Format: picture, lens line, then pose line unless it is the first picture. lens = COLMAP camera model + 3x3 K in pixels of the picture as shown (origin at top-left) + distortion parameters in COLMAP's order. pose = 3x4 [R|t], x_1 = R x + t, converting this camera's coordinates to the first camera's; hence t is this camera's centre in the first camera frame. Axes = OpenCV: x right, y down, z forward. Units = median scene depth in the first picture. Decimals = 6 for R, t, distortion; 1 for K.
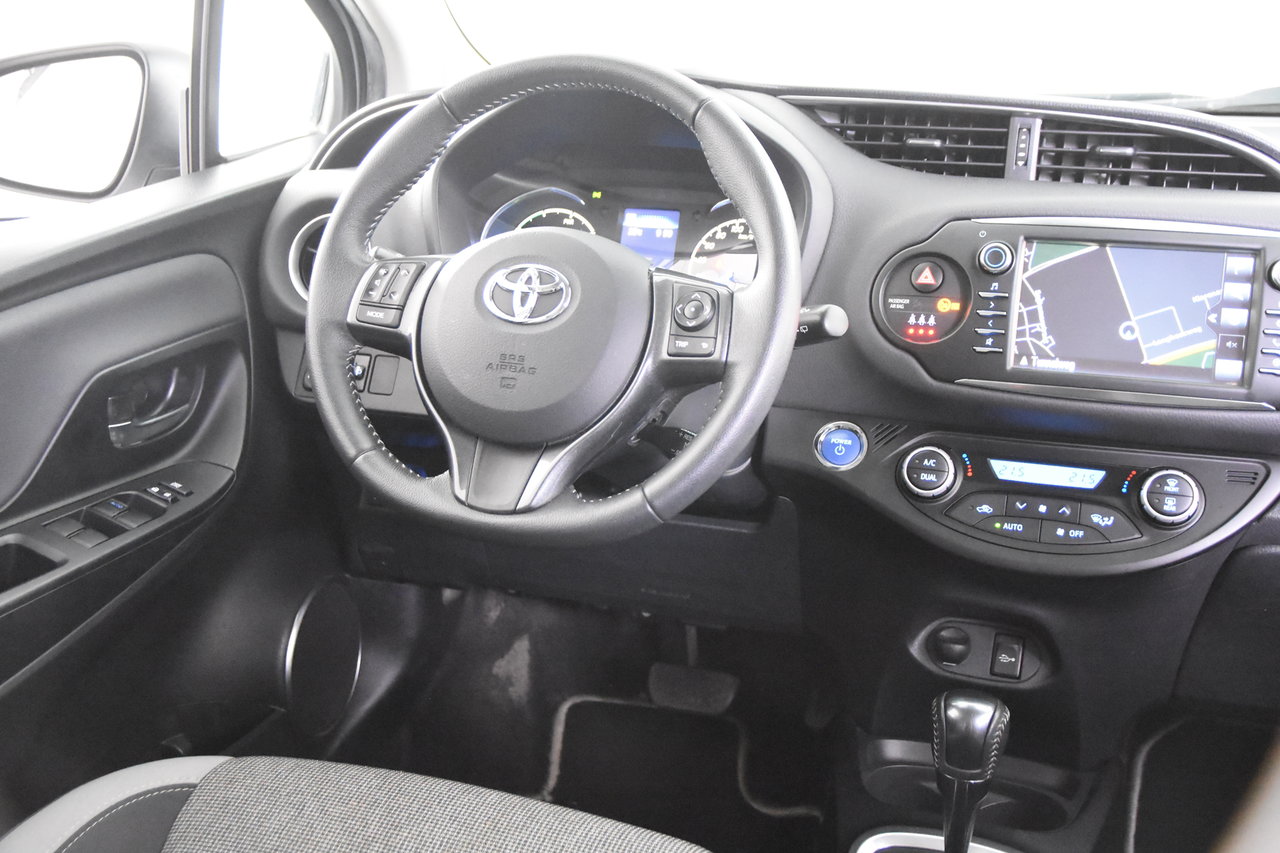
lens RADIAL K [[1305.6, 0, 640.0], [0, 1305.6, 426.5], [0, 0, 1]] dist [-0.007181, 0.024948]
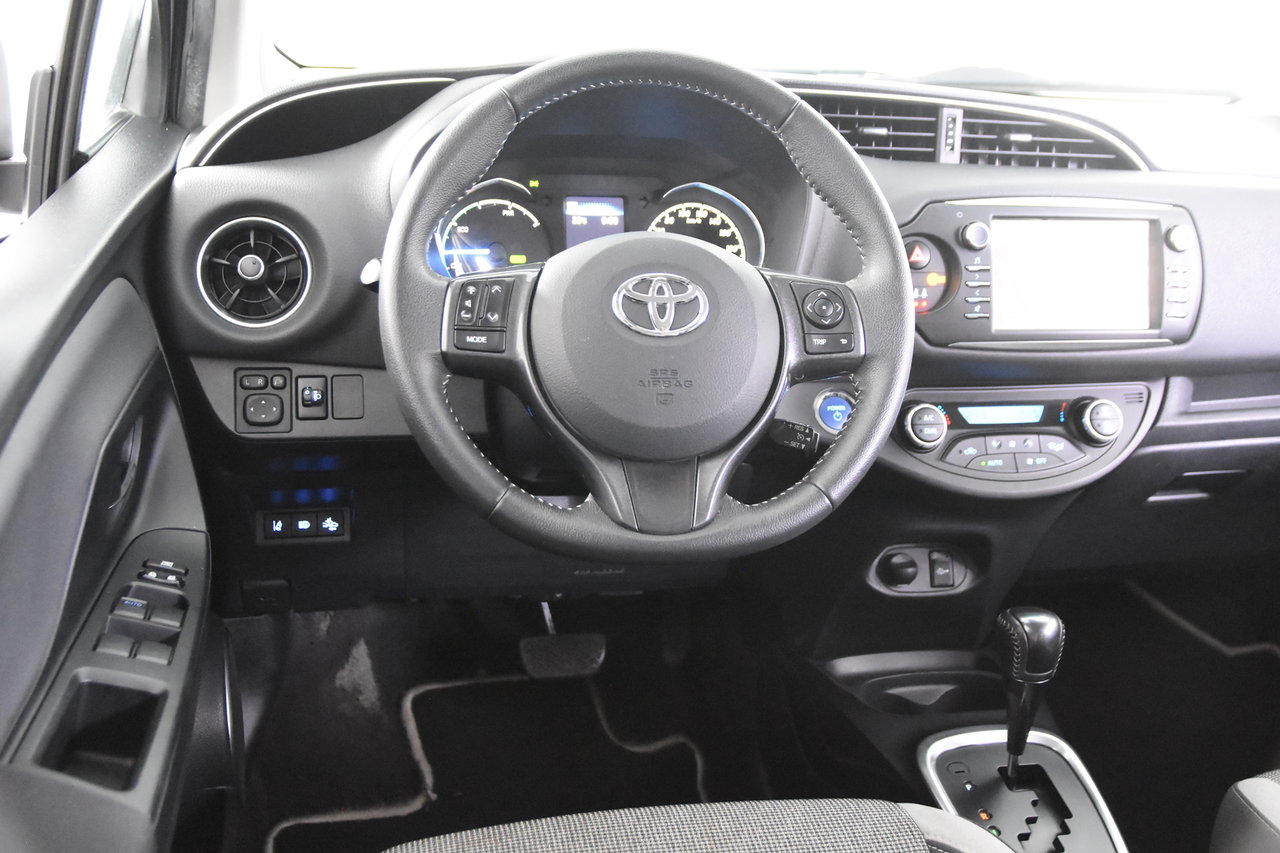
lens RADIAL K [[1231.4, 0, 640.0], [0, 1231.4, 426.5], [0, 0, 1]] dist [-0.026921, 0.010422]
pose [[0.858436, -0.138554, 0.493853, -0.529762], [0.103038, 0.989780, 0.098586, -0.097574], [-0.502465, -0.033745, 0.863939, 0.200975]]
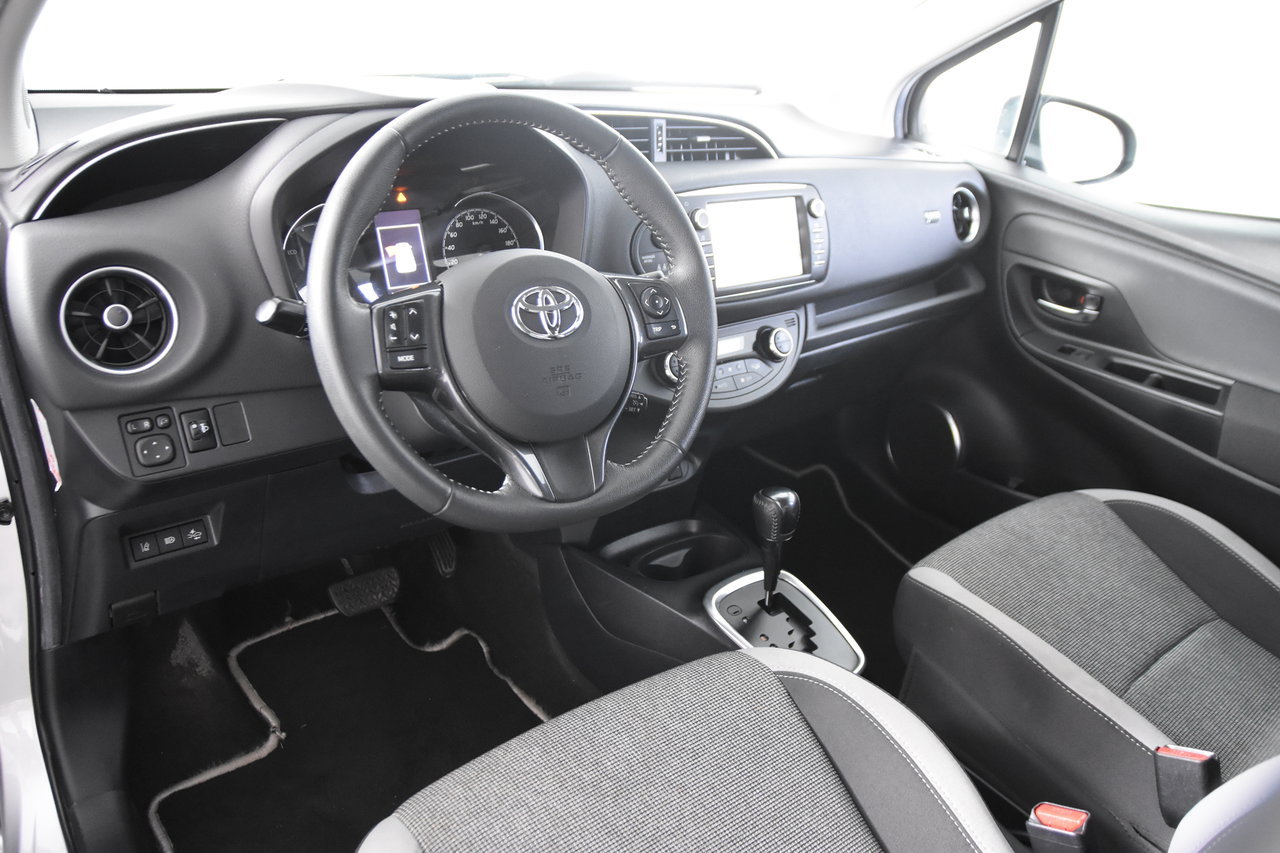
lens RADIAL K [[973.9, 0, 654.5], [0, 973.9, 426.9], [0, 0, 1]] dist [-0.147353, 0.138841]
pose [[0.515196, -0.320411, 0.794927, -0.711389], [0.165961, 0.947232, 0.274240, -0.213040], [-0.840851, -0.009360, 0.541186, 0.422910]]
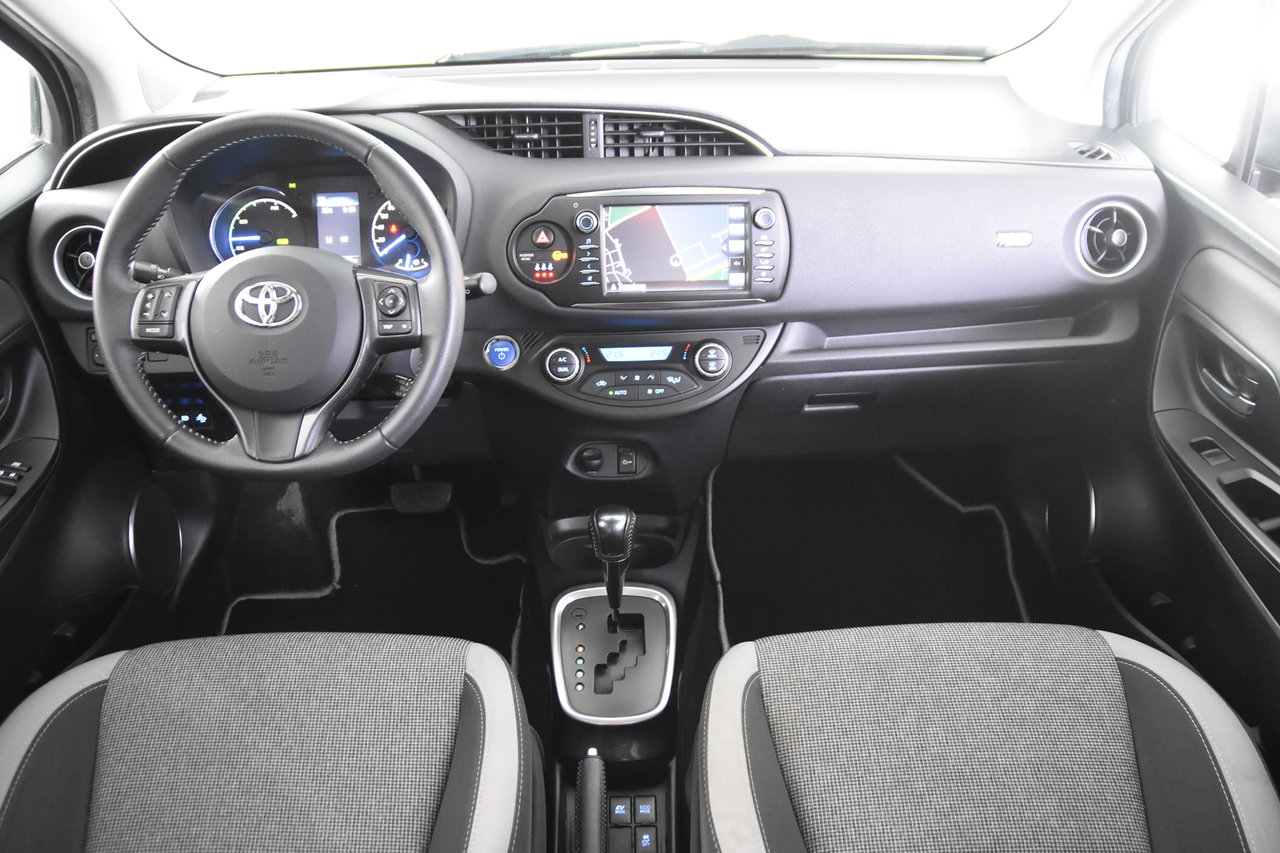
lens RADIAL K [[973.9, 0, 654.5], [0, 973.9, 426.9], [0, 0, 1]] dist [-0.147353, 0.138841]
pose [[0.936416, -0.197740, 0.289867, -0.019995], [0.121204, 0.957523, 0.261648, -0.180580], [-0.329293, -0.209879, 0.920607, -0.086625]]
